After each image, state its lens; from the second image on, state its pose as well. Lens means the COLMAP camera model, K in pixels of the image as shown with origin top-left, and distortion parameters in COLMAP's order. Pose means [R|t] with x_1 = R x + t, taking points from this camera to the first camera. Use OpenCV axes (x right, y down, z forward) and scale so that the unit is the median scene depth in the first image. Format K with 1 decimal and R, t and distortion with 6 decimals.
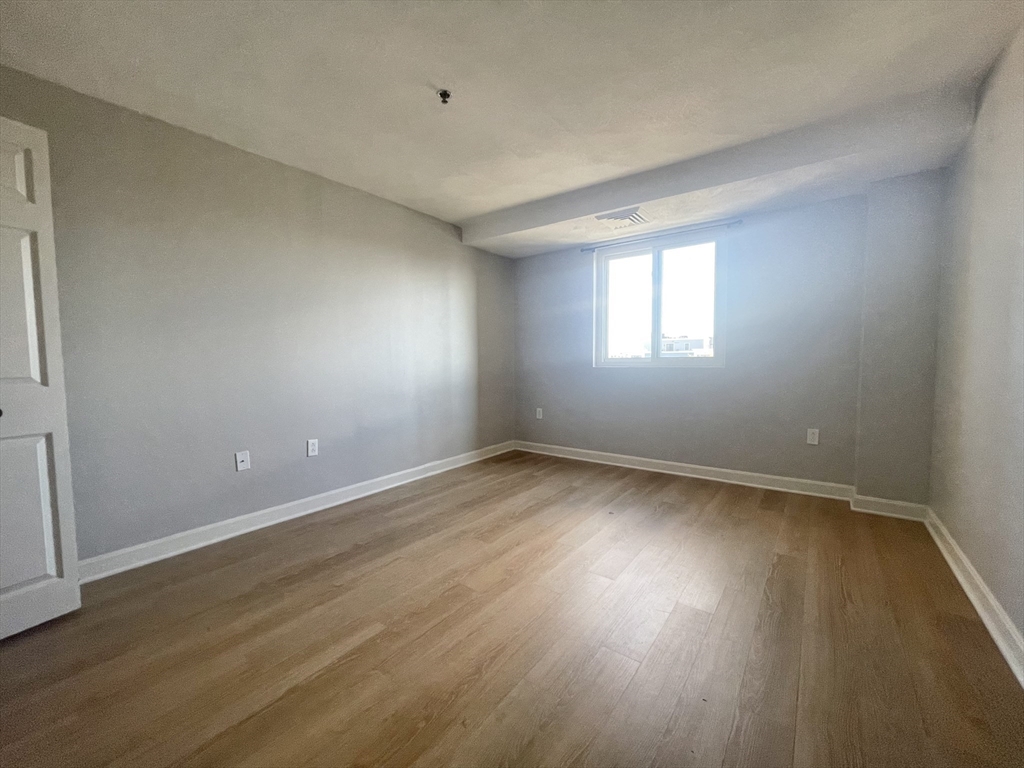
lens RADIAL K [[411.5, 0, 511.7], [0, 411.5, 375.3], [0, 0, 1]] dist [0.002967, -0.001185]
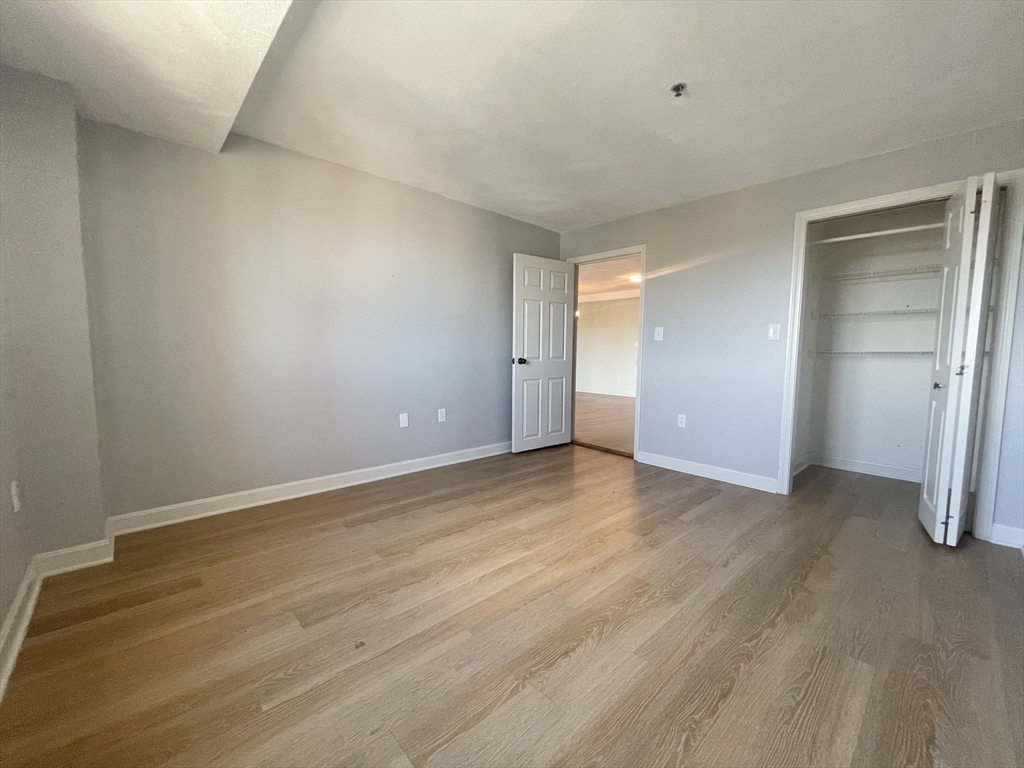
lens RADIAL K [[411.5, 0, 511.3], [0, 411.5, 384.3], [0, 0, 1]] dist [0.002967, -0.001185]
pose [[-0.983646, -0.019822, 0.179020, 0.030326], [0.002277, 0.992478, 0.122403, -0.056663], [-0.180099, 0.120809, -0.976202, 1.455673]]
